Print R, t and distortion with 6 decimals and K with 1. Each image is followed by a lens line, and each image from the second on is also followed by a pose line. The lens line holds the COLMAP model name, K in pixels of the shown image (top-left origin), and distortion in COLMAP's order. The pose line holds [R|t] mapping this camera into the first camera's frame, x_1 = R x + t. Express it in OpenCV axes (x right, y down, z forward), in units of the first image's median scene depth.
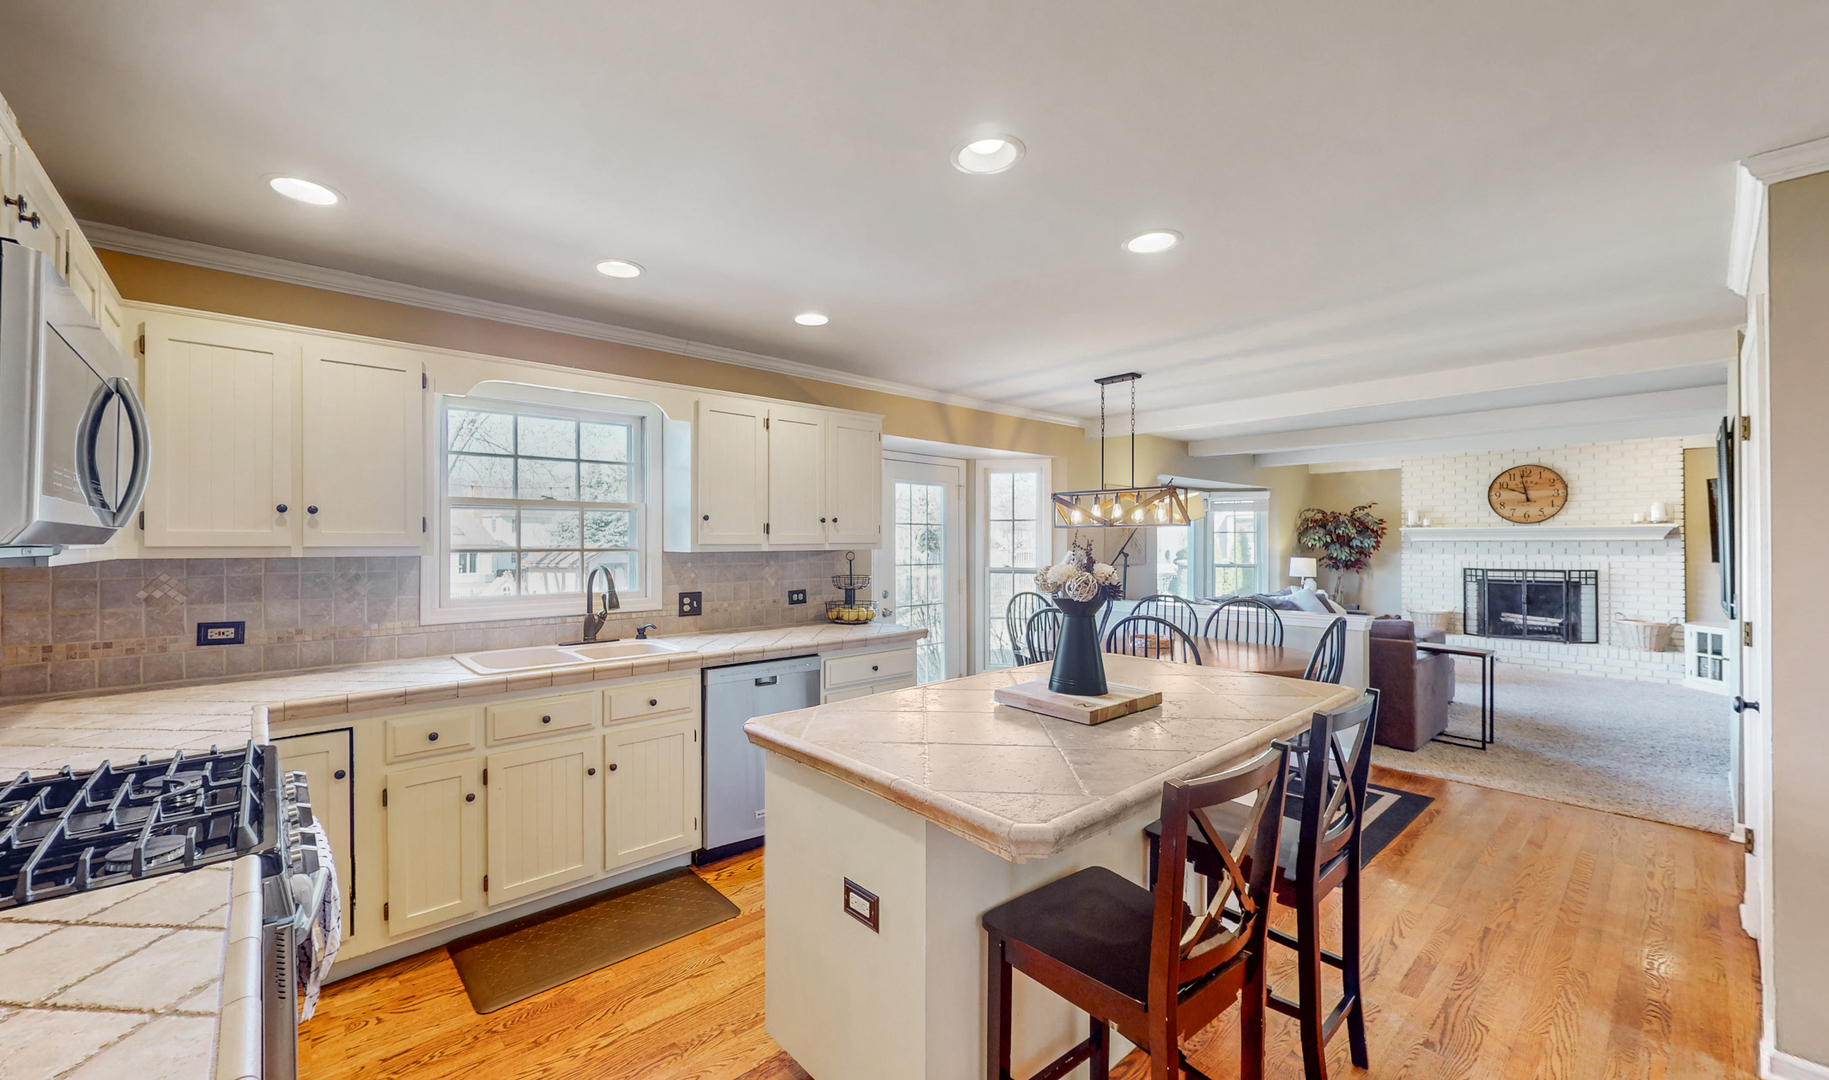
lens RADIAL K [[665.2, 0, 910.4], [0, 665.2, 540.7], [0, 0, 1]] dist [0.000439, 0.000073]
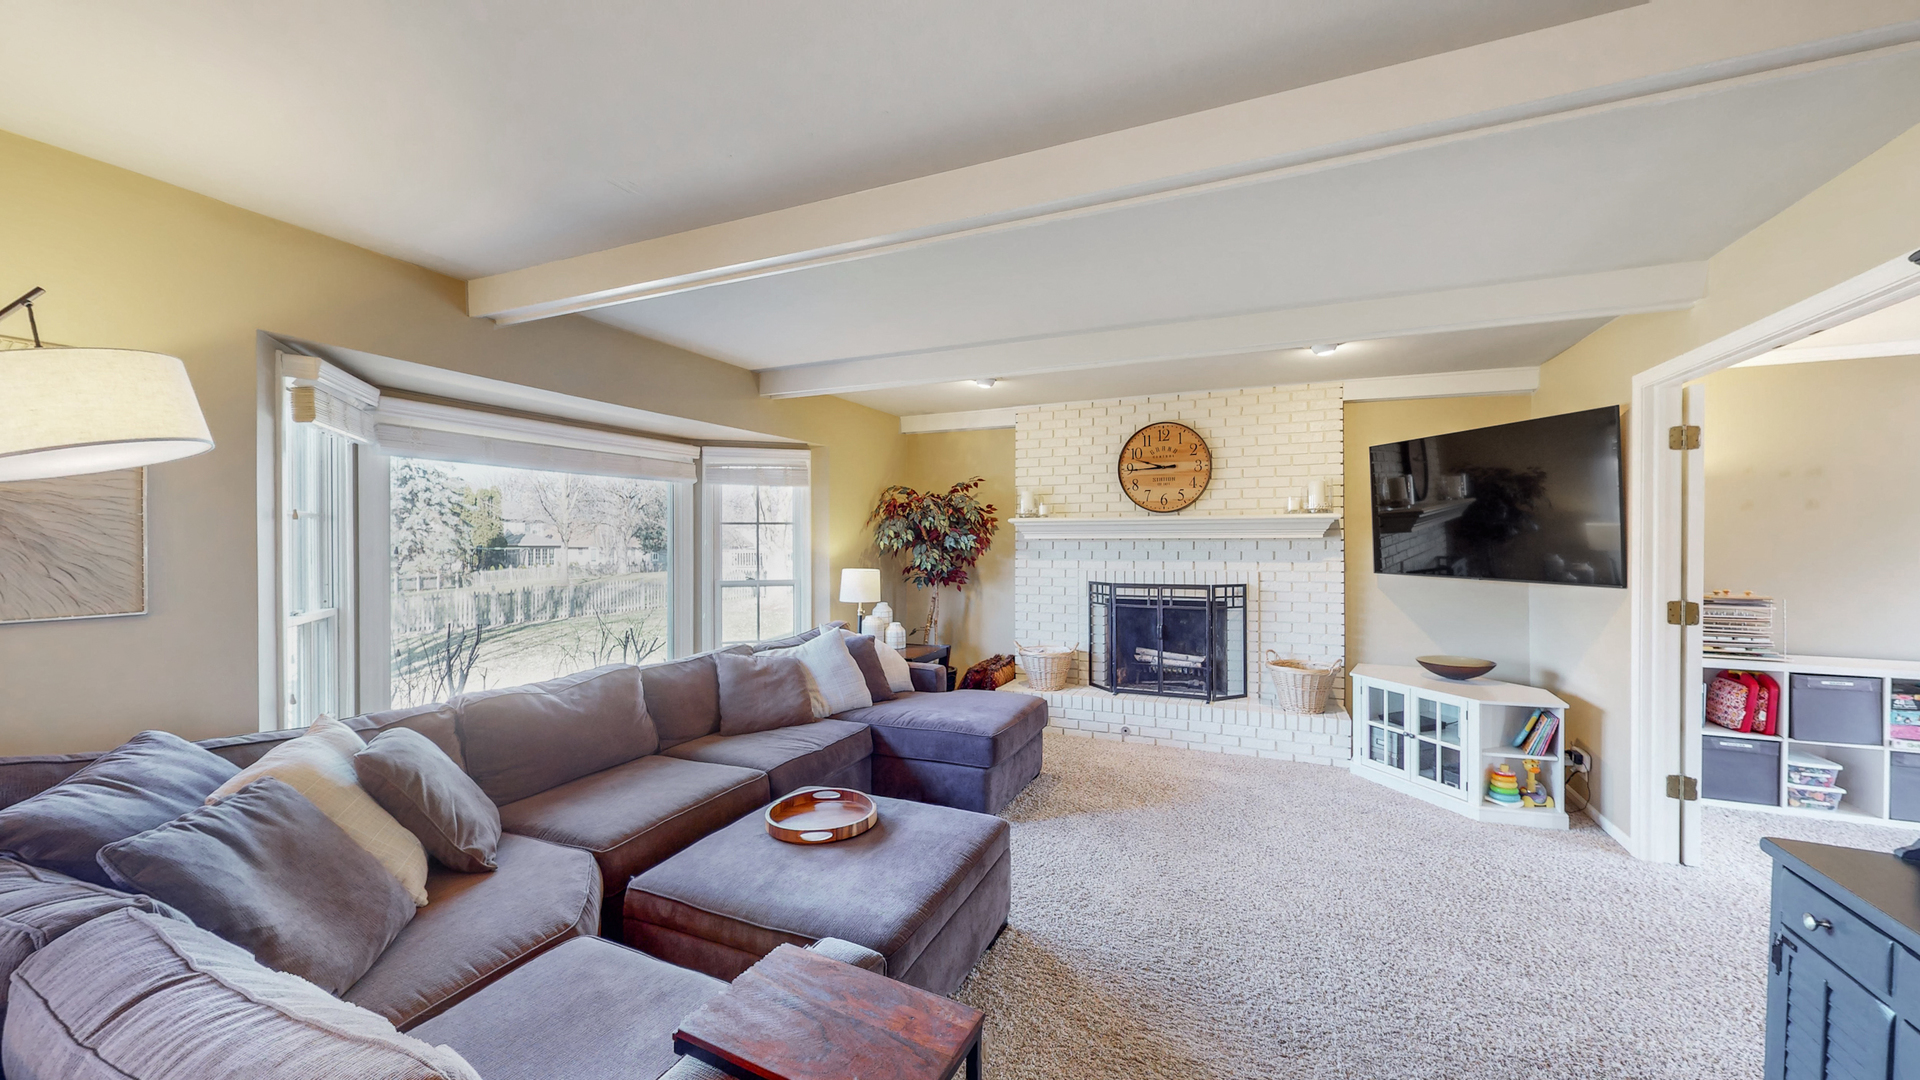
lens RADIAL K [[702.0, 0, 960.8], [0, 702.0, 542.4], [0, 0, 1]] dist [0.000295, -0.000035]
pose [[0.903130, 0.000367, 0.429368, 0.458862], [-0.002478, 0.999987, 0.004358, 0.000627], [-0.429361, -0.005000, 0.903119, 0.472515]]
